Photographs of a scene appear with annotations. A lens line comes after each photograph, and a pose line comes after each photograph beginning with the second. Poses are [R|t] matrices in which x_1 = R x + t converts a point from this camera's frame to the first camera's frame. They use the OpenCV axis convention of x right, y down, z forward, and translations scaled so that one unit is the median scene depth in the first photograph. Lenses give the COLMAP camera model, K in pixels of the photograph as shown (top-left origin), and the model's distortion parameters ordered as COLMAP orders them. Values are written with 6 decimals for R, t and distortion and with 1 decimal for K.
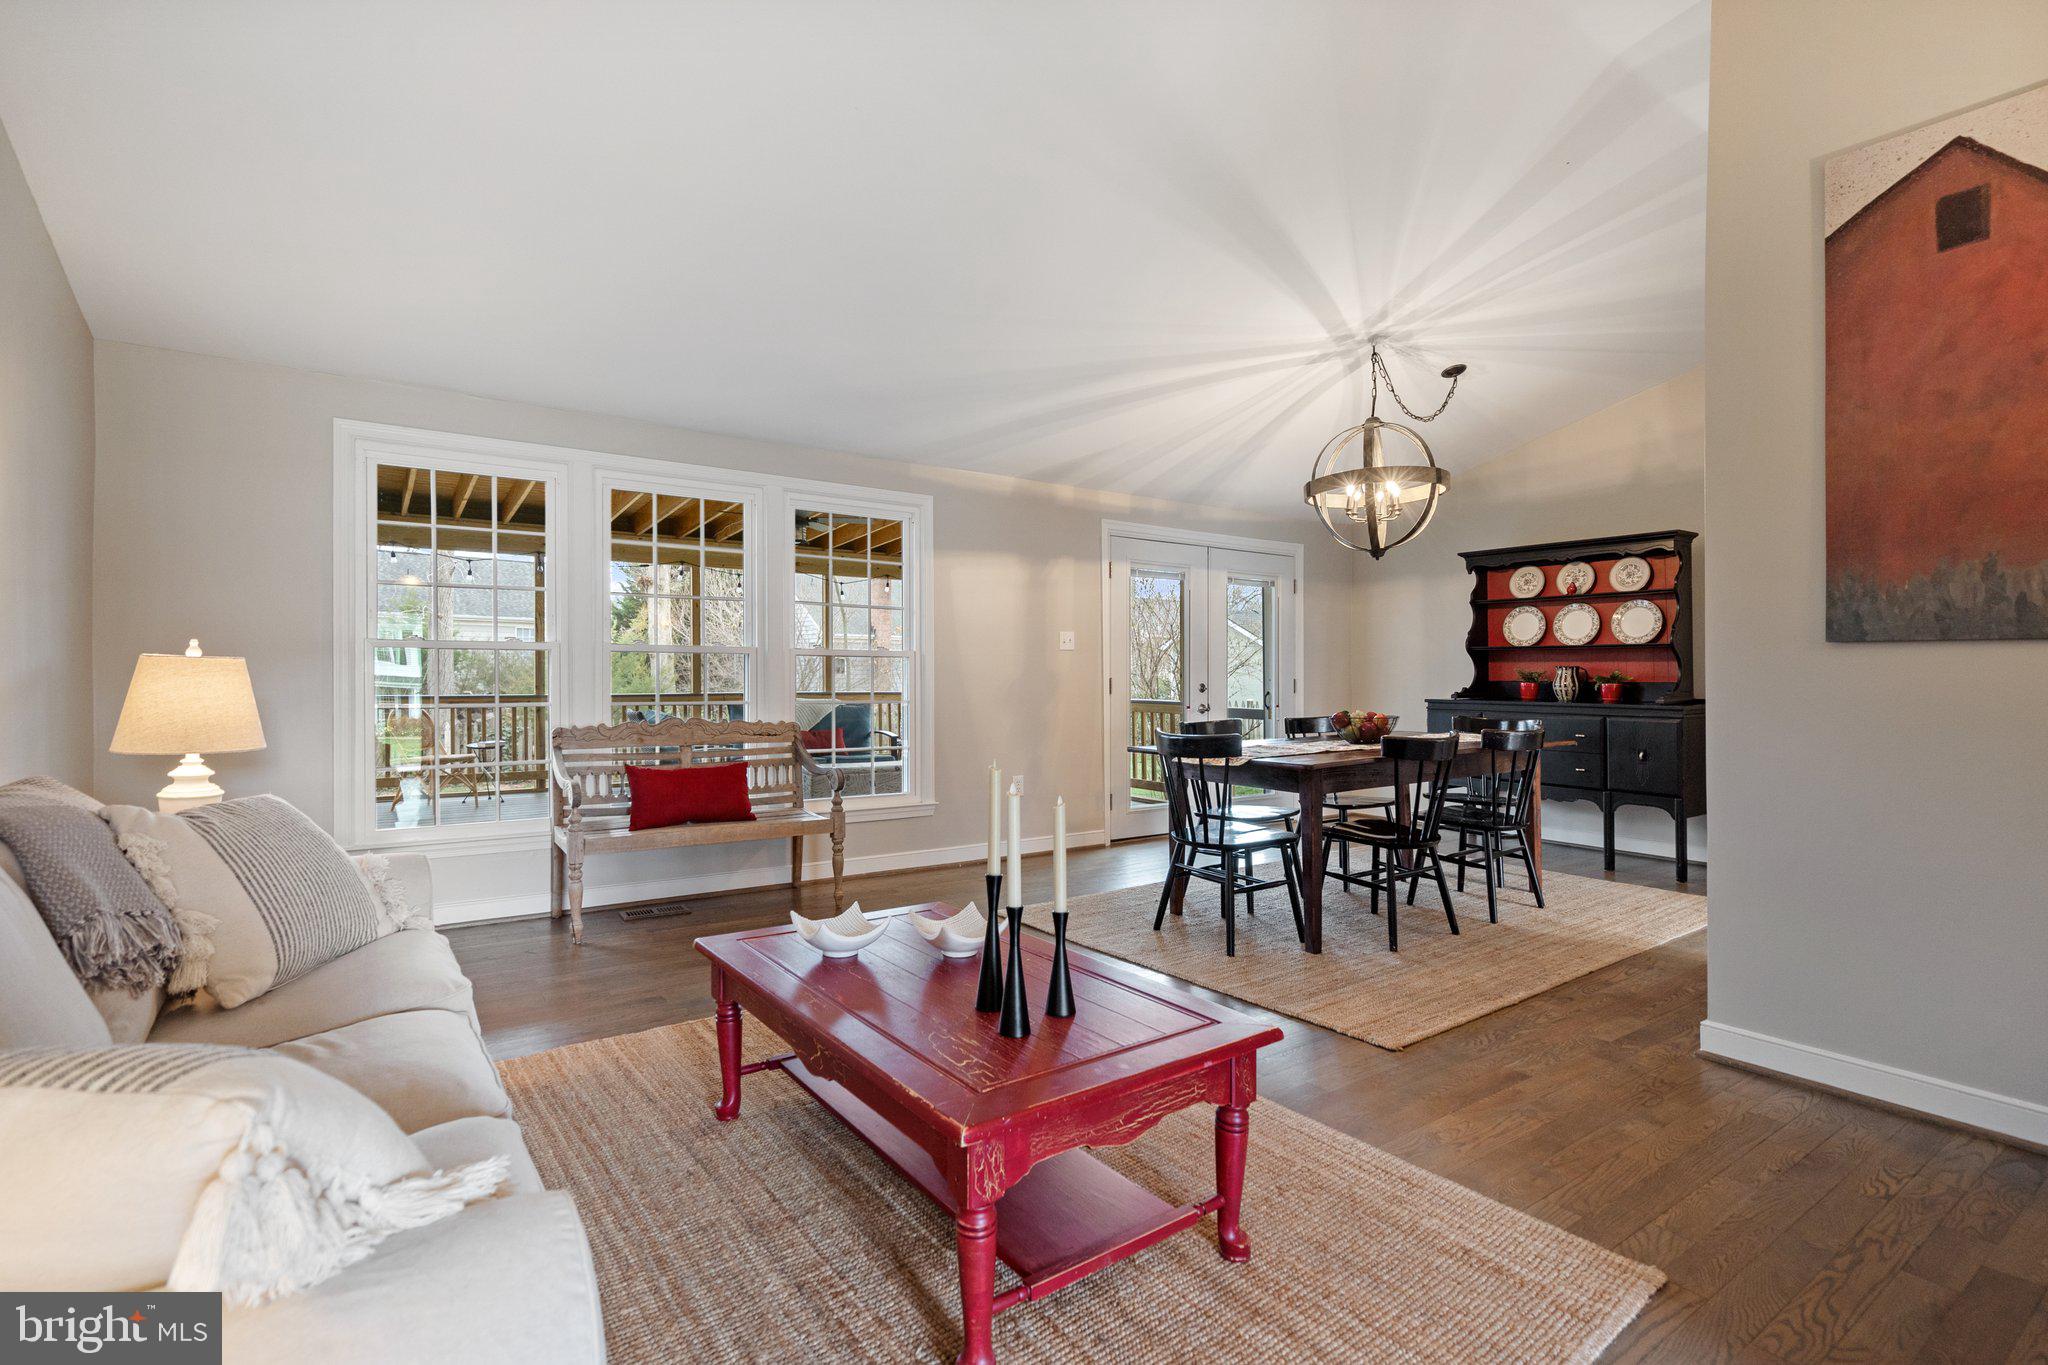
lens RADIAL K [[944.6, 0, 1011.2], [0, 944.6, 673.3], [0, 0, 1]] dist [-0.006823, 0.002796]
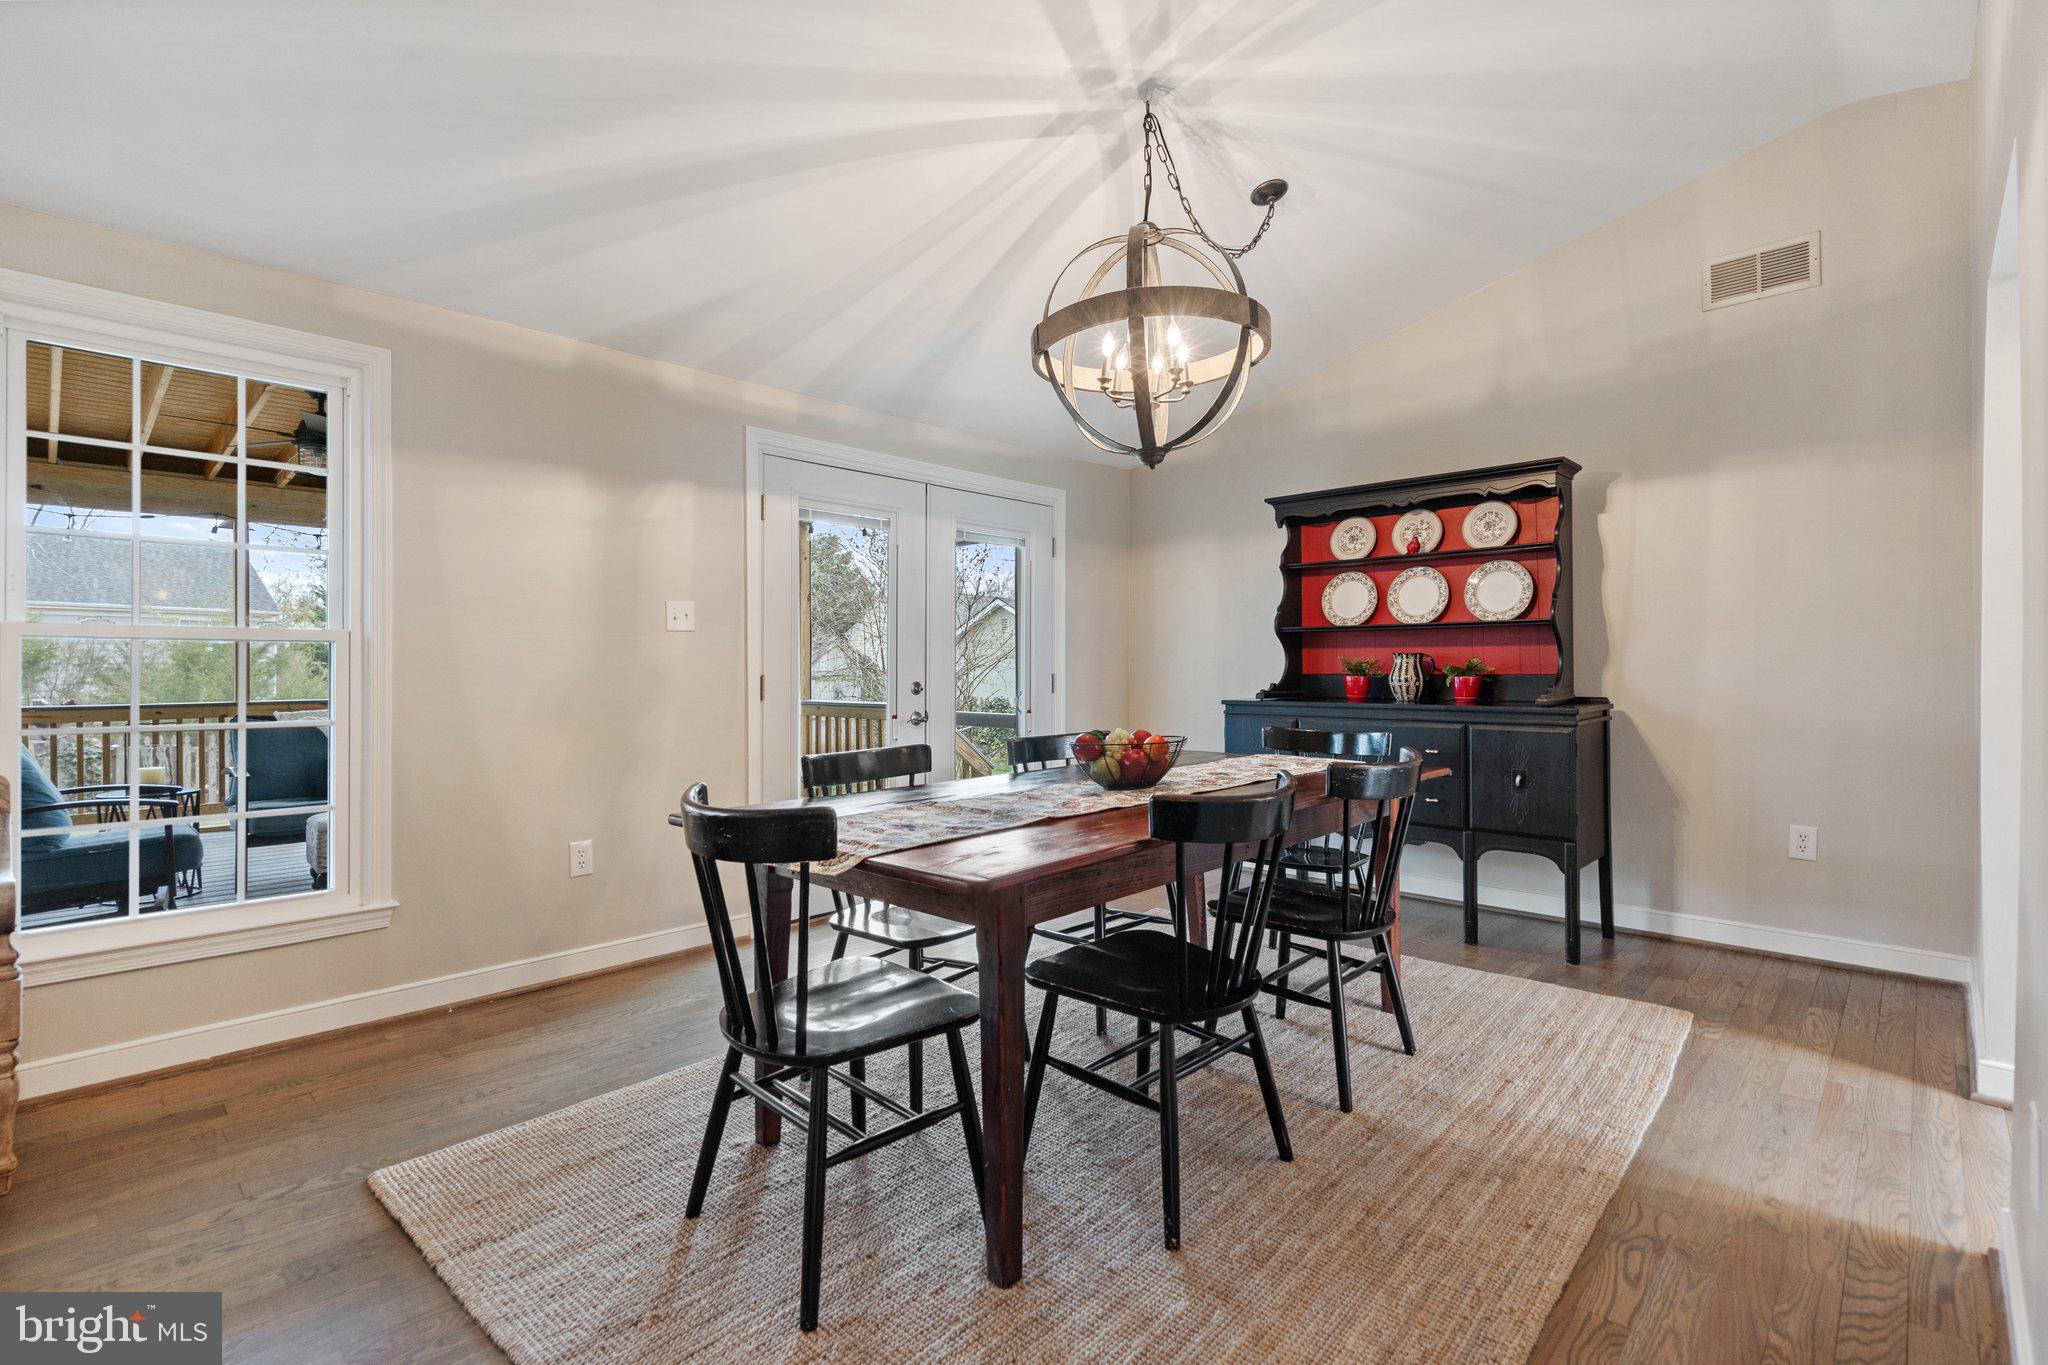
lens RADIAL K [[944.6, 0, 1013.0], [0, 944.6, 664.0], [0, 0, 1]] dist [-0.006823, 0.002796]
pose [[0.980222, -0.006224, 0.197802, 0.175291], [0.007162, 0.999966, -0.004027, 0.001680], [-0.197770, 0.005364, 0.980234, 0.410441]]
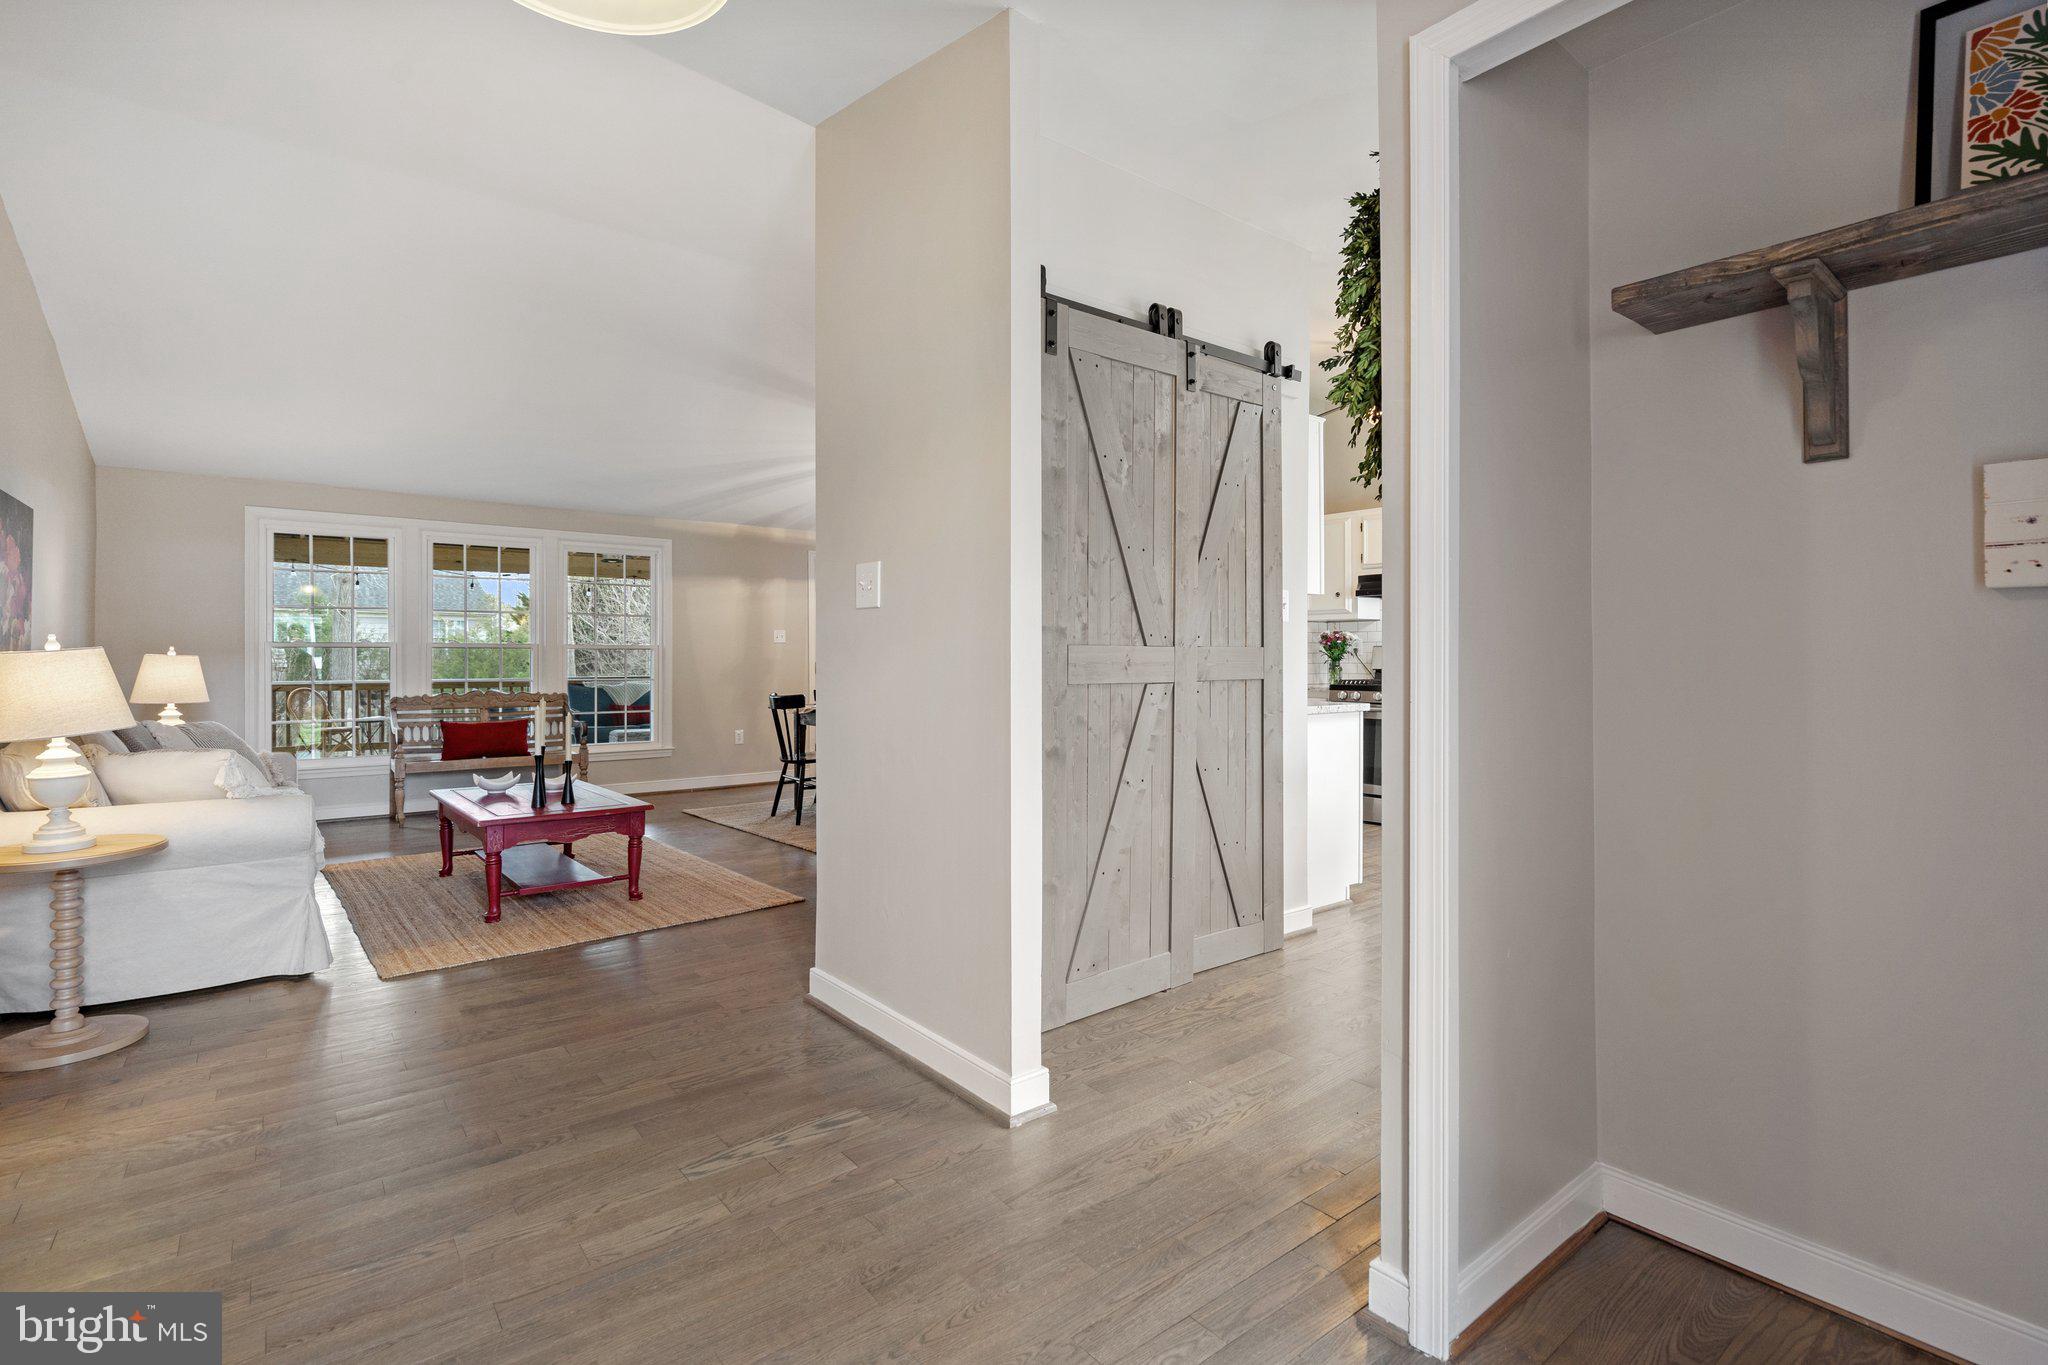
lens RADIAL K [[944.6, 0, 1014.3], [0, 944.6, 649.2], [0, 0, 1]] dist [-0.006823, 0.002796]
pose [[0.997857, -0.007731, 0.064981, 0.374702], [0.008400, 0.999914, -0.010028, 0.002188], [-0.064898, 0.010553, 0.997836, -0.529589]]
